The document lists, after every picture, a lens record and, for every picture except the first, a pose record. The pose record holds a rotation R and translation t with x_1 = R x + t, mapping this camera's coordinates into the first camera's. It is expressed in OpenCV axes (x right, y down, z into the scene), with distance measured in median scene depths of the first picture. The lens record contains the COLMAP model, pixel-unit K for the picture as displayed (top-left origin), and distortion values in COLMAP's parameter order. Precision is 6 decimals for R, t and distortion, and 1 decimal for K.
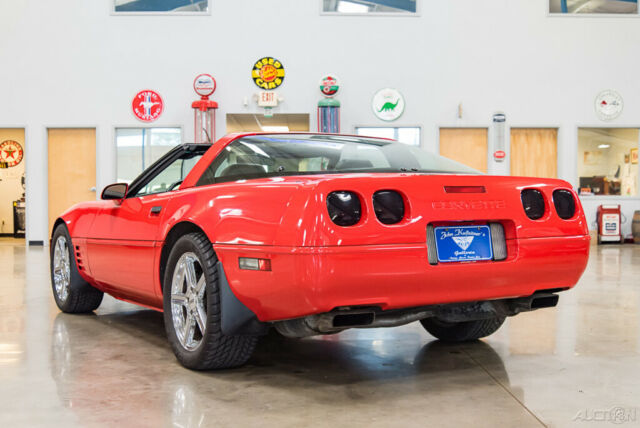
lens RADIAL K [[941.3, 0, 320.0], [0, 941.3, 214.0], [0, 0, 1]] dist [-0.009431, 0.008590]
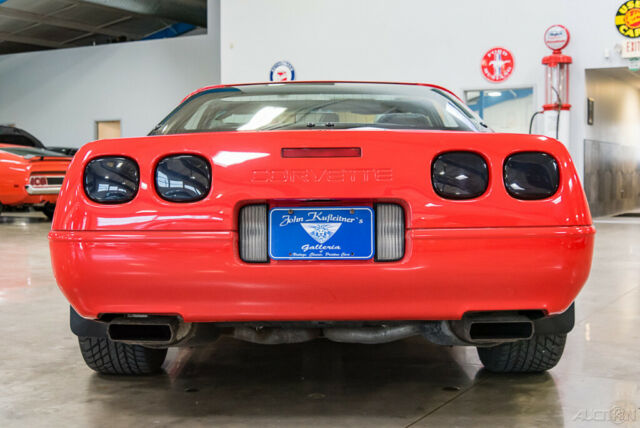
lens RADIAL K [[941.3, 0, 320.0], [0, 941.3, 214.0], [0, 0, 1]] dist [-0.009431, 0.008590]
pose [[0.853038, 0.026606, -0.521171, 0.152027], [-0.009075, 0.999305, 0.036161, -0.001982], [0.521771, -0.026117, 0.852686, 0.131331]]
